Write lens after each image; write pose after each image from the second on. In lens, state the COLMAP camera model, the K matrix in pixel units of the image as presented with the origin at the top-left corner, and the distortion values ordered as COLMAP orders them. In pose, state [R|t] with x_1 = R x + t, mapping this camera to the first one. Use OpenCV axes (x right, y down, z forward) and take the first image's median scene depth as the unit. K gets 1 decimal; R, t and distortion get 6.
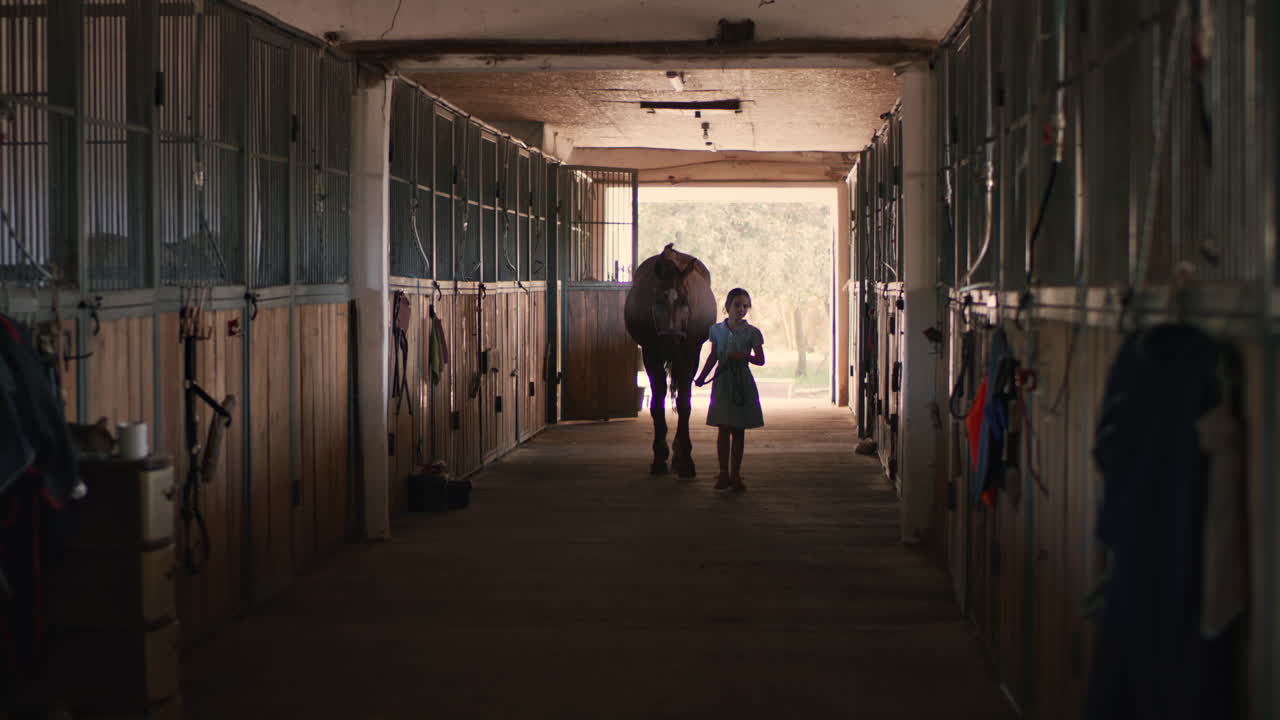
lens RADIAL K [[1093.8, 0, 640.0], [0, 1093.8, 360.0], [0, 0, 1]] dist [0.000318, 0.001029]
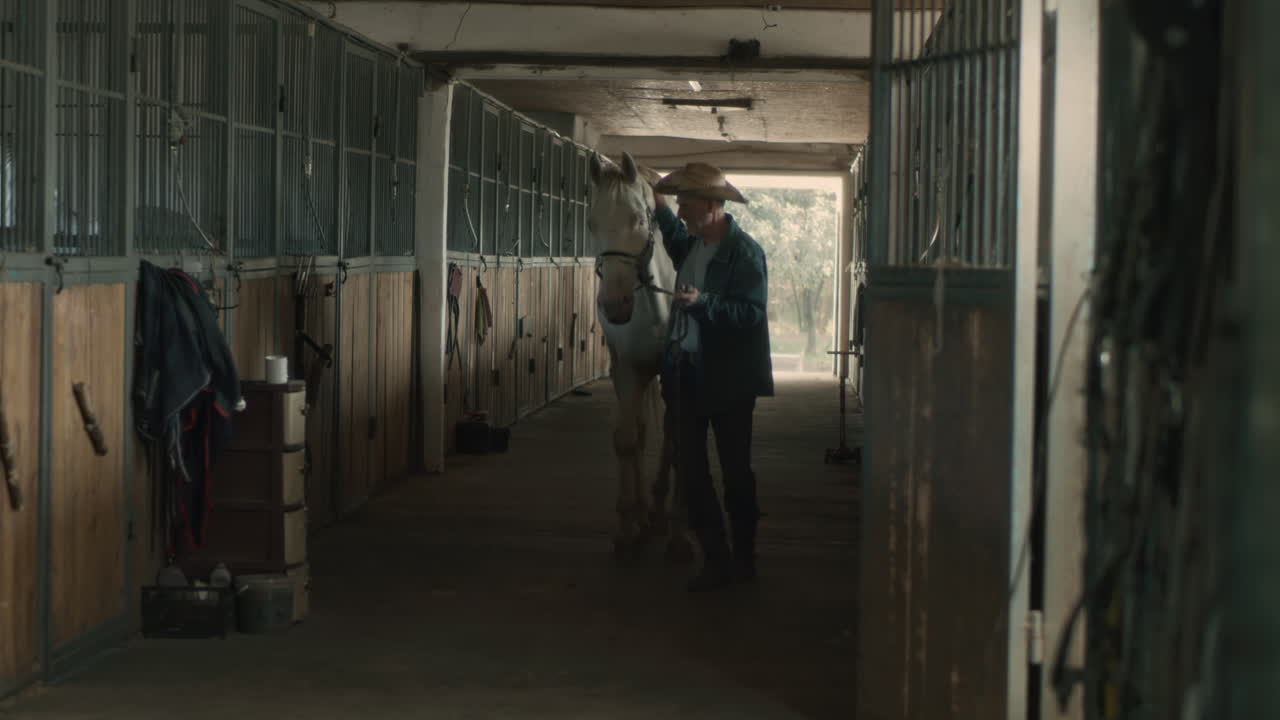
lens RADIAL K [[1093.8, 0, 640.0], [0, 1093.8, 360.0], [0, 0, 1]] dist [0.000318, 0.001029]
pose [[0.999678, 0.019857, -0.015794, -0.000102], [-0.019551, 0.999623, 0.019255, 0.012291], [0.016170, -0.018940, 0.999690, -0.146865]]
